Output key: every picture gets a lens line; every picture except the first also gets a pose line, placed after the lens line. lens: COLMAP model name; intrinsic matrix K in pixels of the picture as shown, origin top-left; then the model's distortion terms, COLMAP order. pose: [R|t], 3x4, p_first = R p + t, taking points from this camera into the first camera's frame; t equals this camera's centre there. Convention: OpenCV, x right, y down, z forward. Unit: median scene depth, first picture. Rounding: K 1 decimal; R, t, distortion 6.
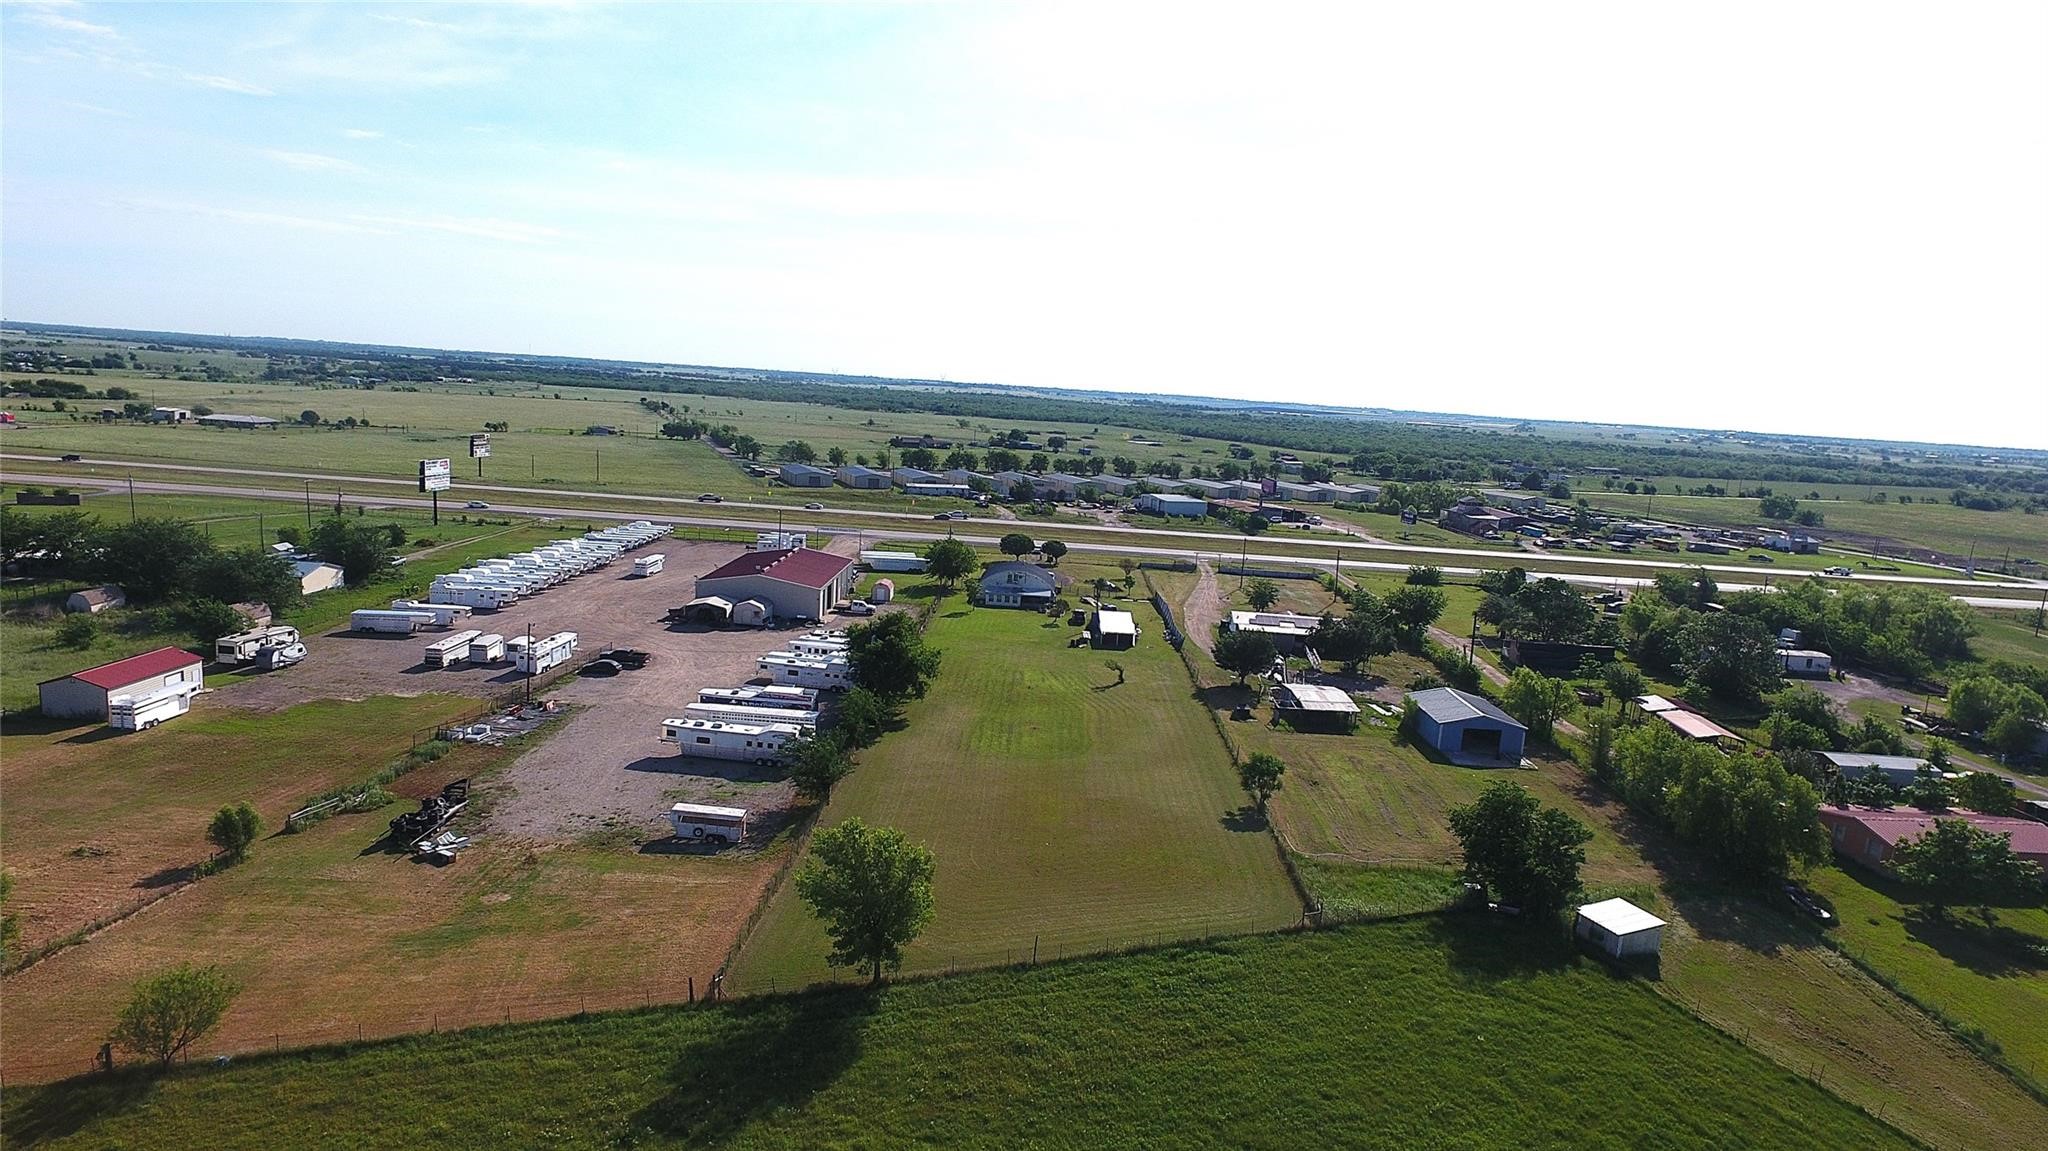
lens RADIAL K [[1177.2, 0, 1032.0], [0, 1177.2, 580.3], [0, 0, 1]] dist [-0.005347, 0.013992]
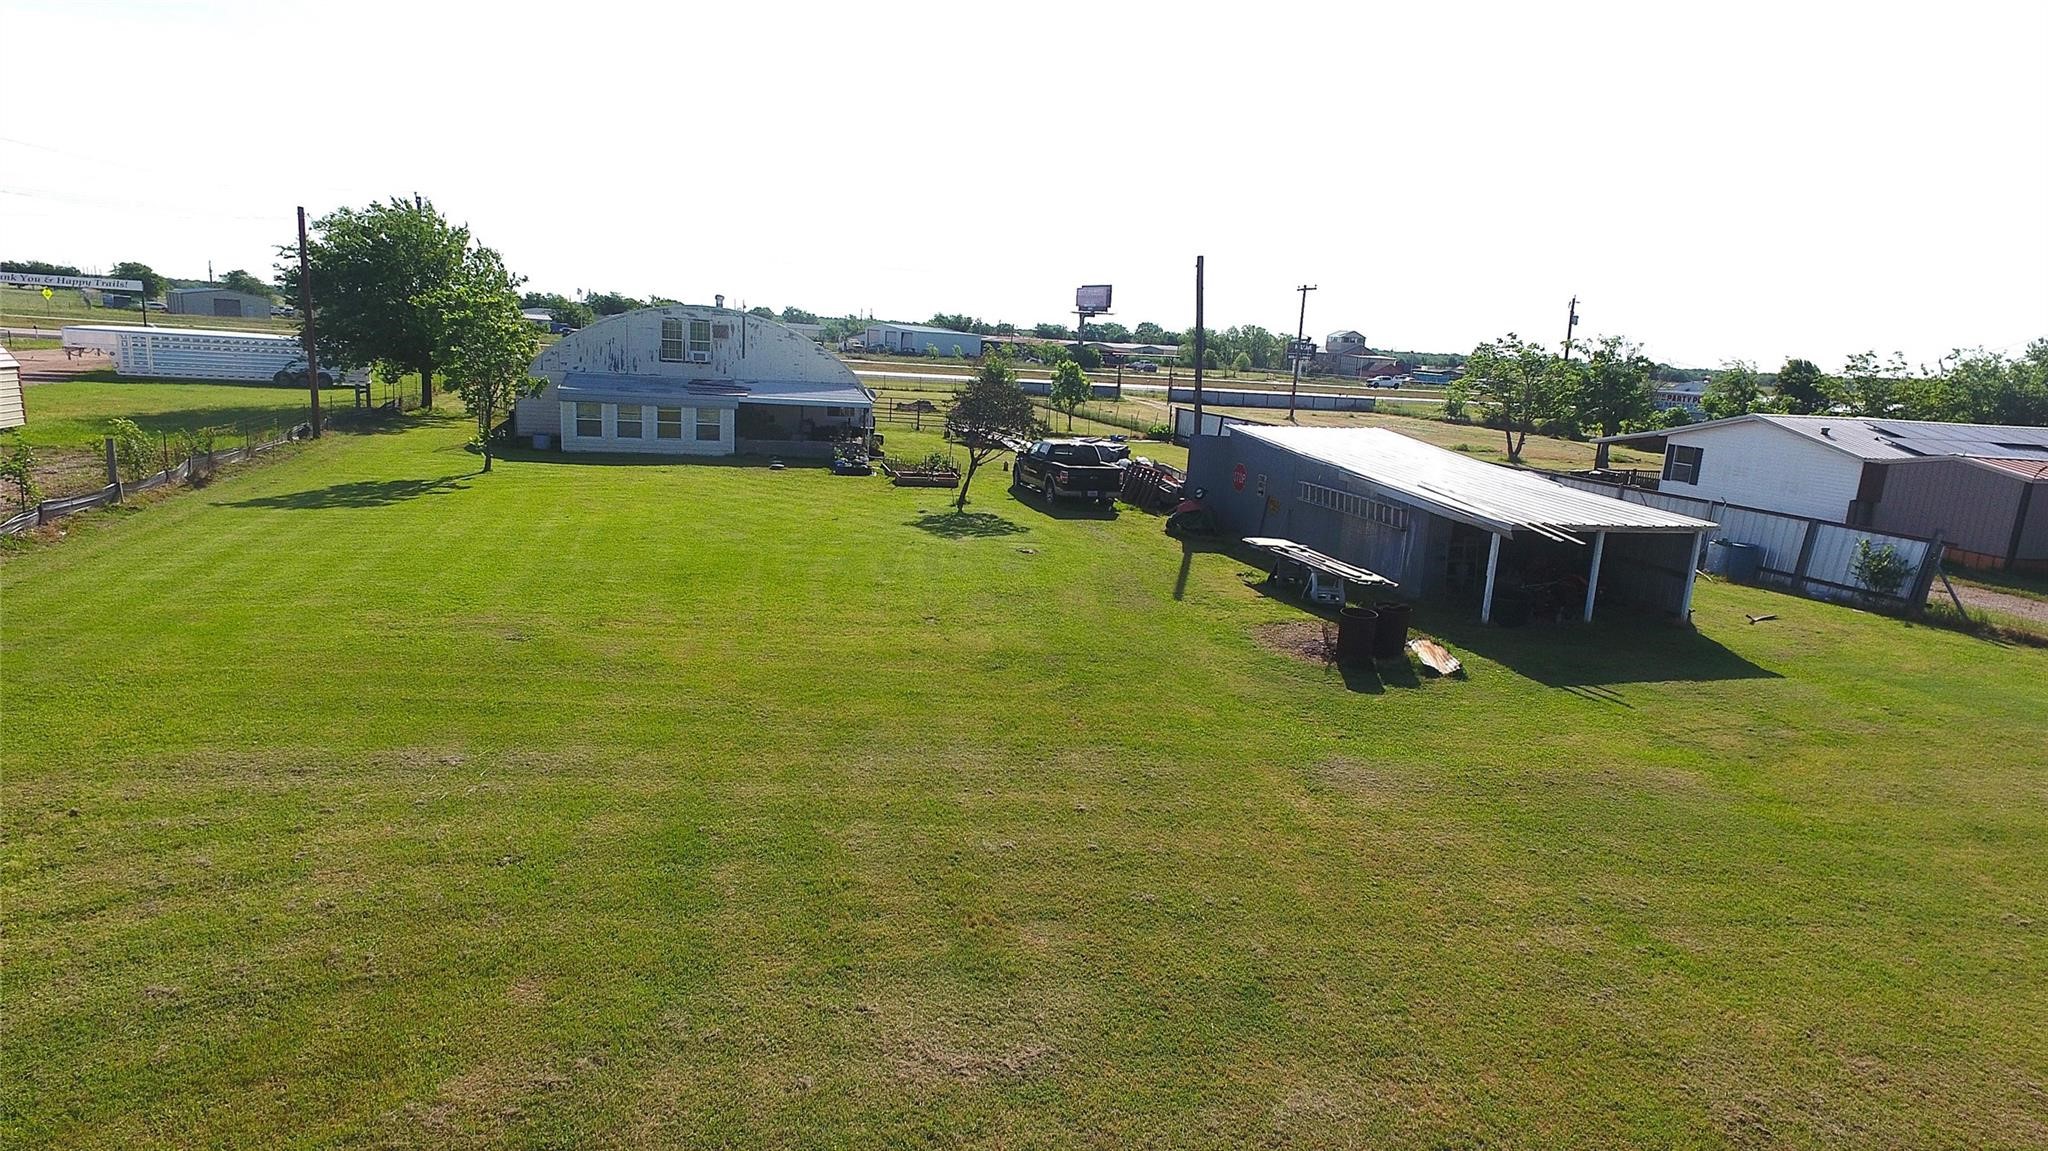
lens RADIAL K [[1177.2, 0, 1032.0], [0, 1177.2, 580.3], [0, 0, 1]] dist [-0.005347, 0.013992]
pose [[0.951434, -0.067951, 0.300261, -0.024161], [0.048584, 0.996256, 0.071513, 0.031837], [-0.303997, -0.053452, 0.951172, 0.762232]]
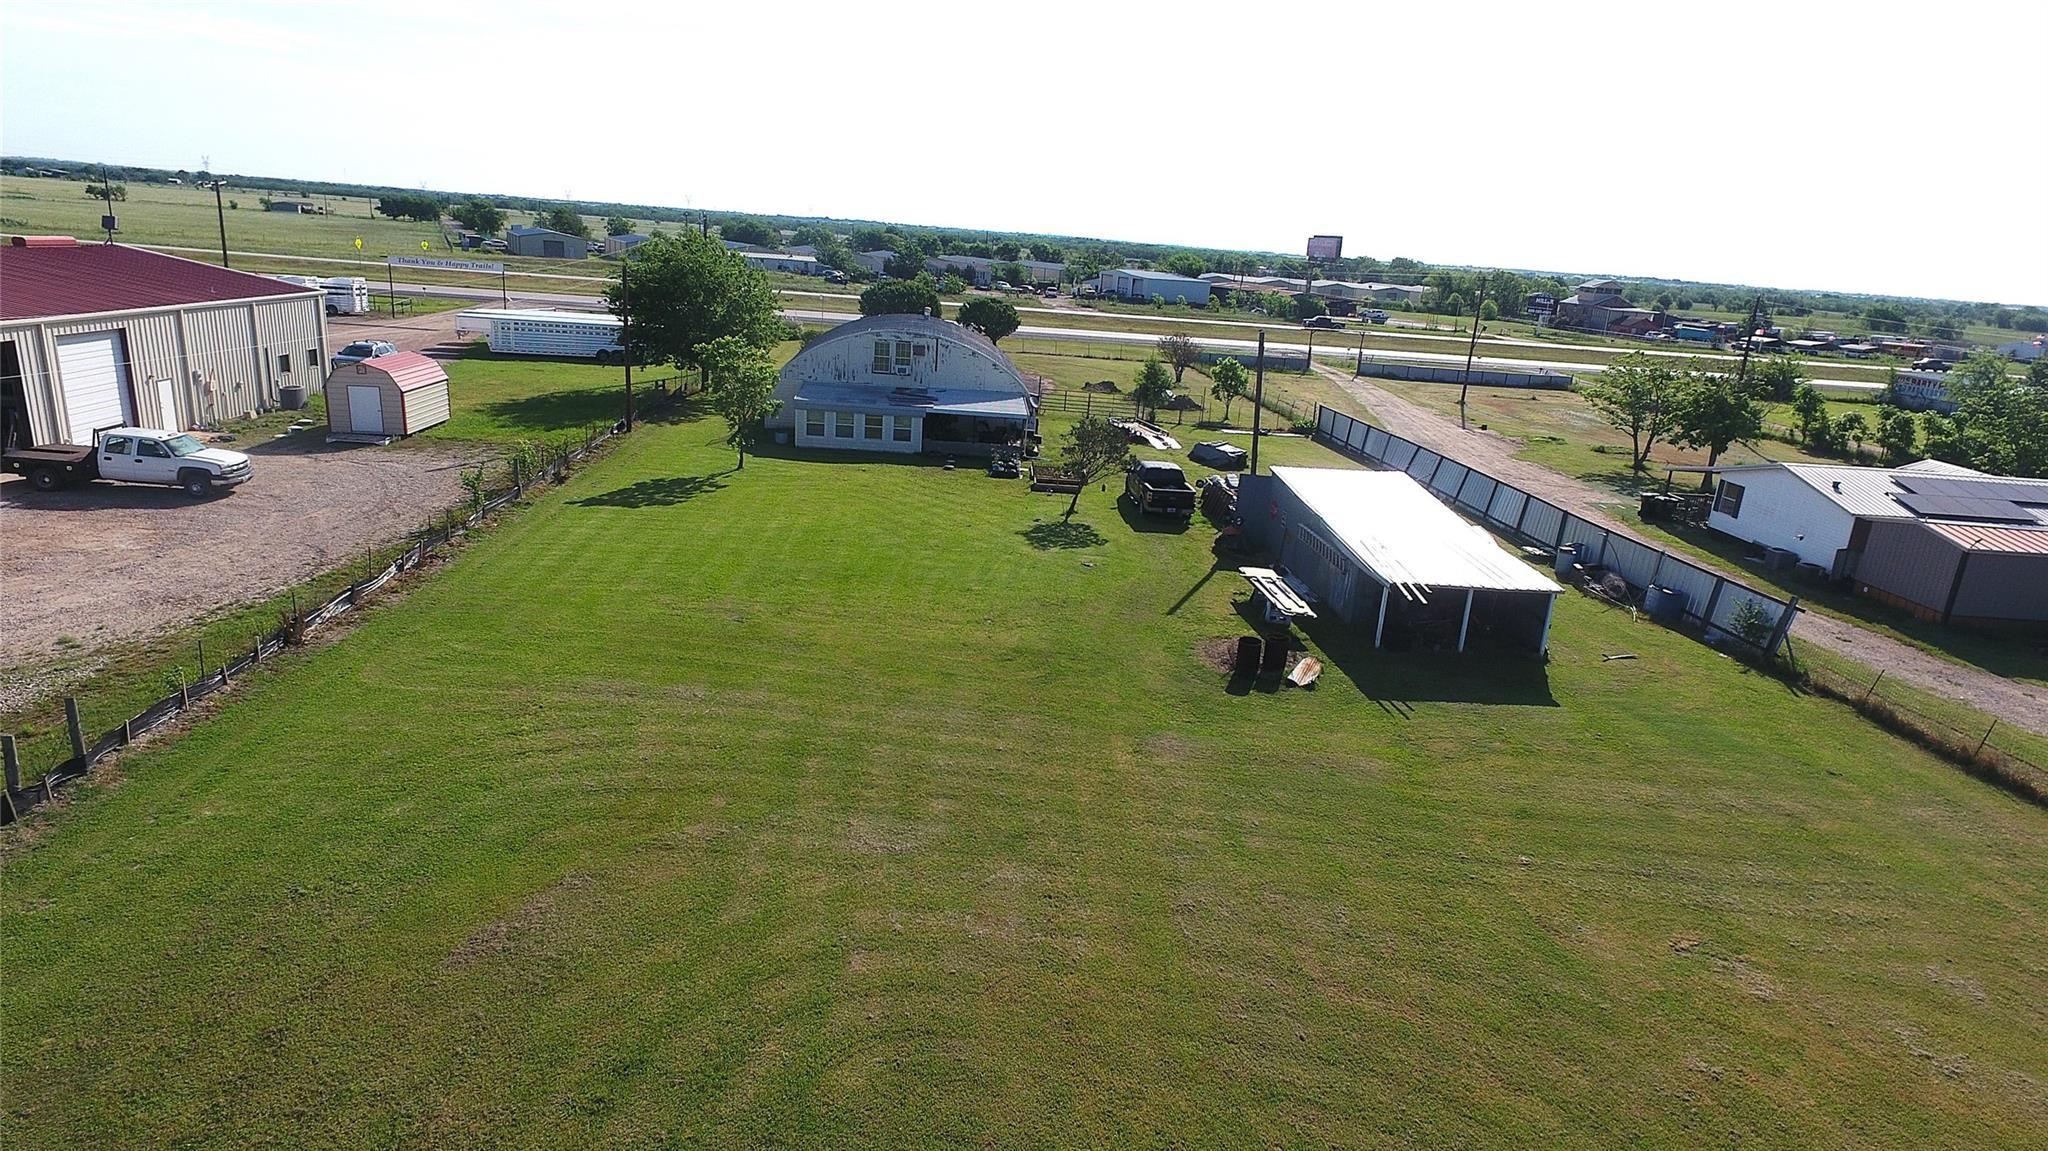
lens RADIAL K [[1177.2, 0, 1032.0], [0, 1177.2, 580.3], [0, 0, 1]] dist [-0.005347, 0.013992]
pose [[0.994826, -0.019318, 0.099735, -0.012105], [0.006291, 0.991585, 0.129307, 0.015938], [-0.101394, -0.128011, 0.986576, 0.703613]]
